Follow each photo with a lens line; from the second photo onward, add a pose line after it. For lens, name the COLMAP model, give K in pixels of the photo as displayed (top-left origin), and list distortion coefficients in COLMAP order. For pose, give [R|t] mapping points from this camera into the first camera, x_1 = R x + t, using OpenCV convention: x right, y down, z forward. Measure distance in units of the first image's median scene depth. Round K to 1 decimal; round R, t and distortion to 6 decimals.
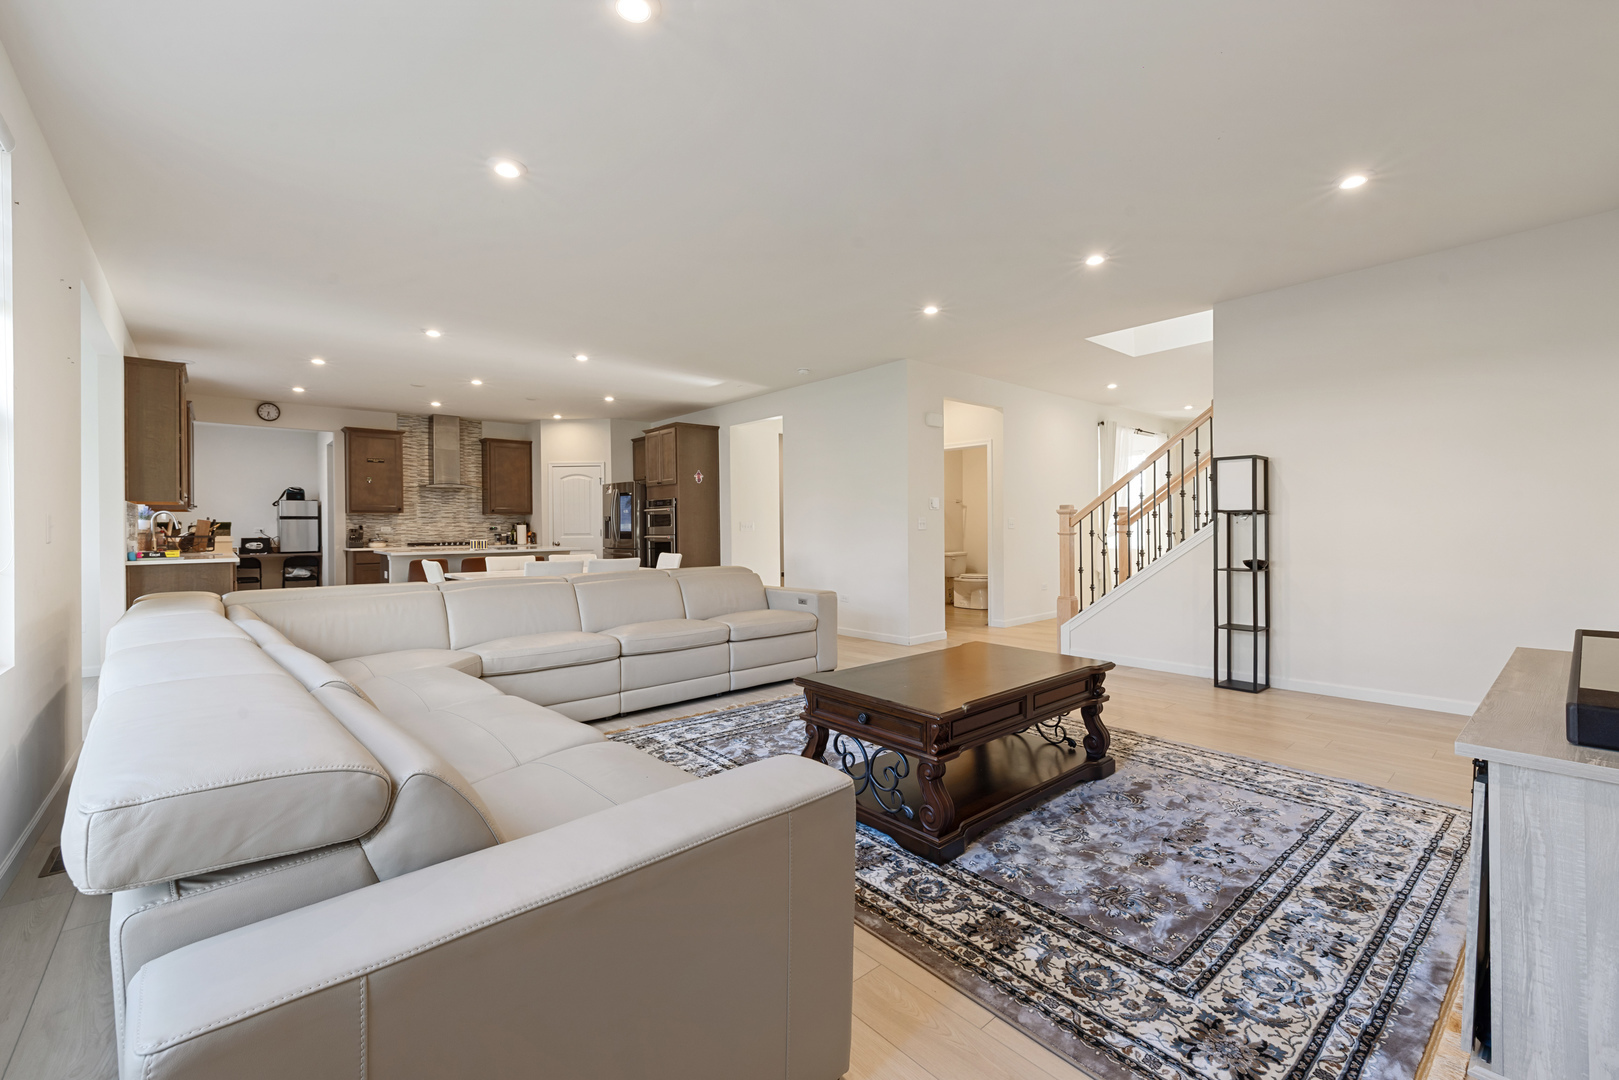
lens RADIAL K [[678.8, 0, 809.0], [0, 678.8, 536.8], [0, 0, 1]] dist [-0.000269, 0.000067]
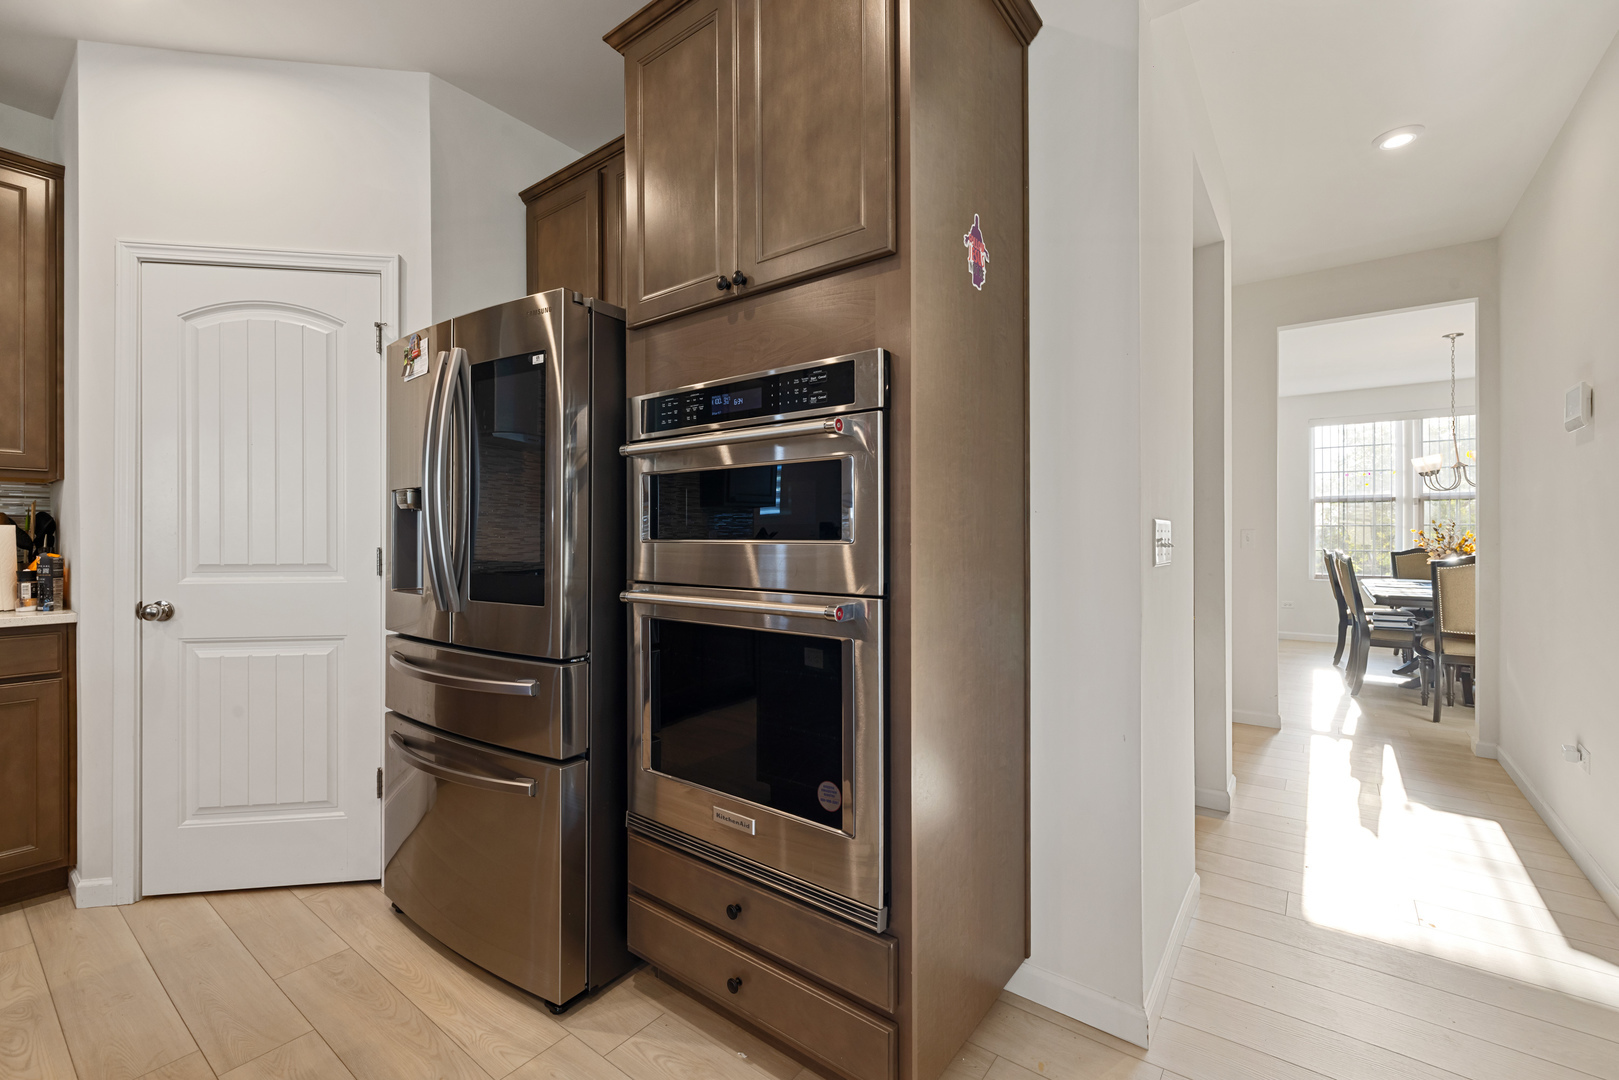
lens RADIAL K [[678.8, 0, 806.8], [0, 678.8, 544.1], [0, 0, 1]] dist [-0.000269, 0.000067]
pose [[0.980121, 0.010181, 0.198137, -0.179622], [-0.008640, 0.999925, -0.008640, -0.009514], [-0.198211, 0.006757, 0.980136, 0.636116]]
